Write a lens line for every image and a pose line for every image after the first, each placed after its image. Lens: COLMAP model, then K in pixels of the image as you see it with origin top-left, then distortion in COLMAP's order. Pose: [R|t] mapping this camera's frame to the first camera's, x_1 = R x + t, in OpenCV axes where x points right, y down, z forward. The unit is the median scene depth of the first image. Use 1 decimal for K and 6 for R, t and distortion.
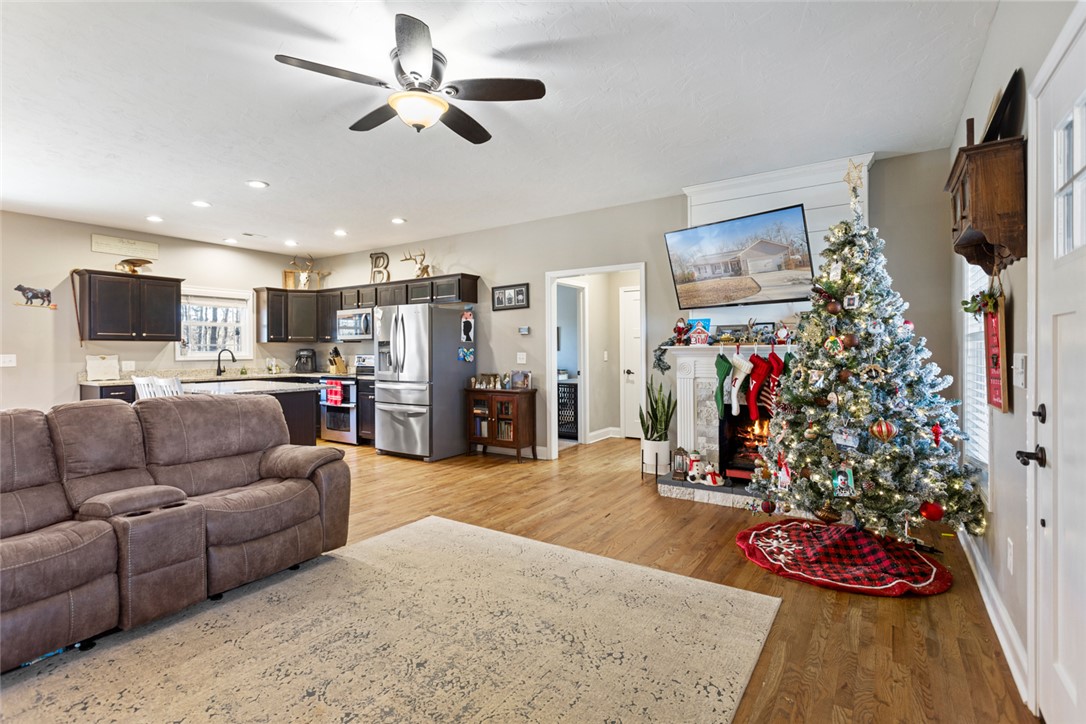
lens RADIAL K [[519.1, 0, 542.3], [0, 519.1, 351.0], [0, 0, 1]] dist [0.000462, 0.003837]
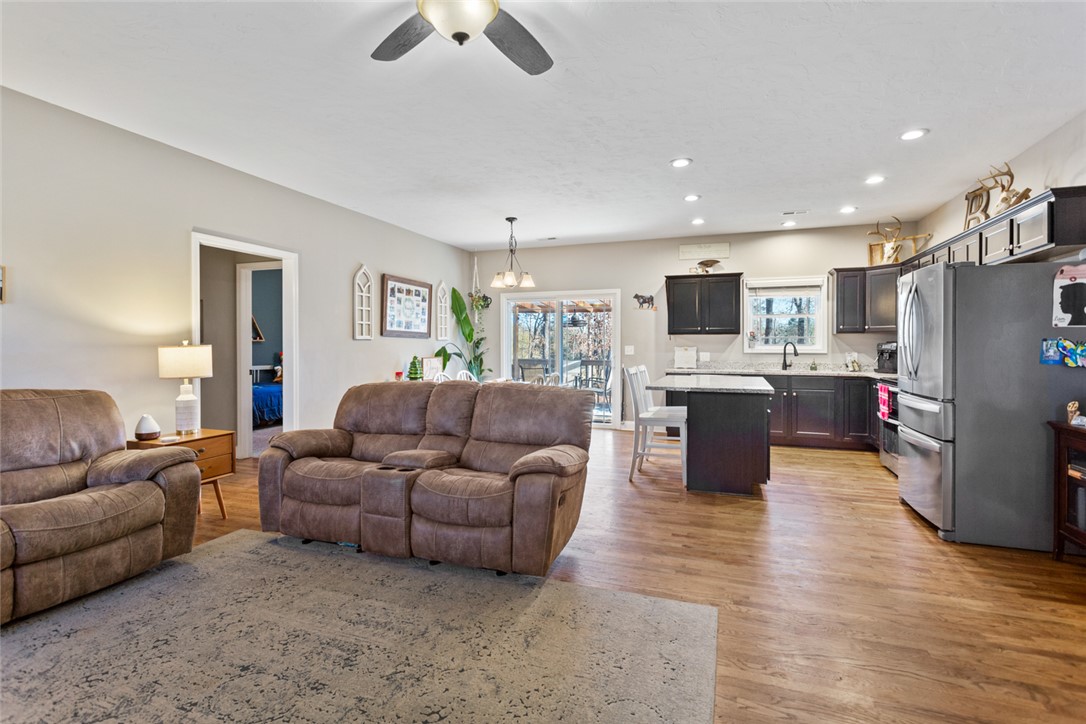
lens RADIAL K [[519.1, 0, 539.2], [0, 519.1, 343.4], [0, 0, 1]] dist [0.000462, 0.003837]
pose [[0.228614, 0.003275, -0.973512, 0.315247], [-0.003462, 0.999991, 0.002551, -0.002252], [0.973511, 0.002787, 0.228623, 0.588033]]
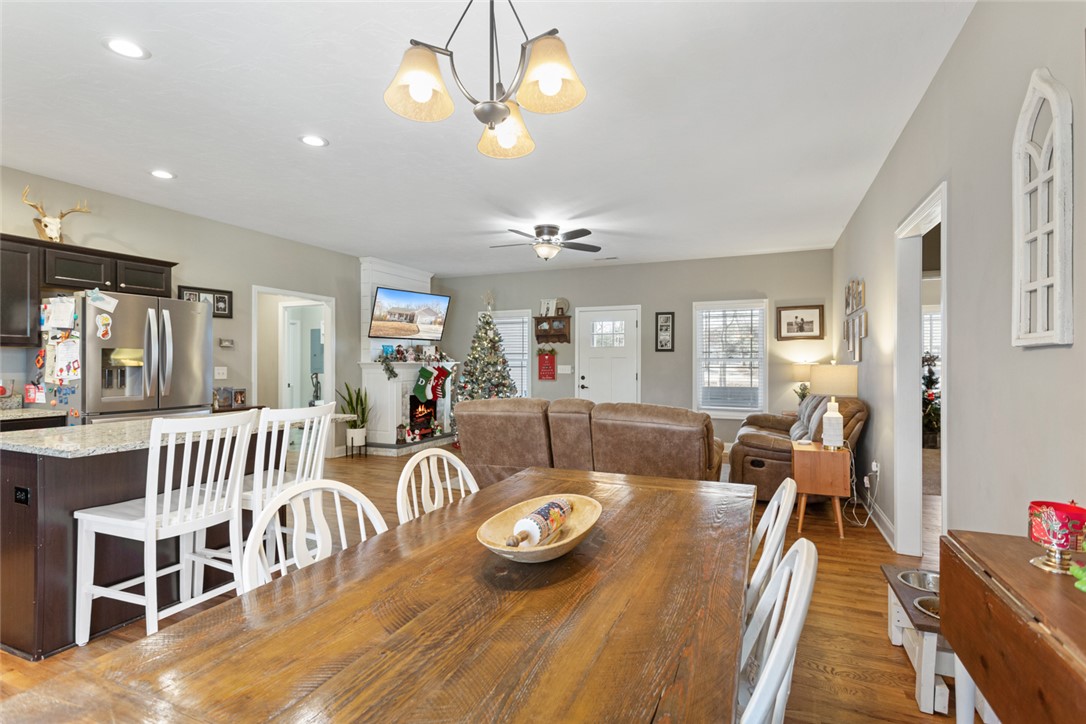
lens RADIAL K [[519.1, 0, 548.1], [0, 519.1, 363.6], [0, 0, 1]] dist [0.000462, 0.003837]
pose [[-0.188174, 0.005862, 0.982118, -1.450364], [0.003351, 0.999980, -0.005327, 0.005602], [-0.982130, 0.002288, -0.188190, 0.870420]]
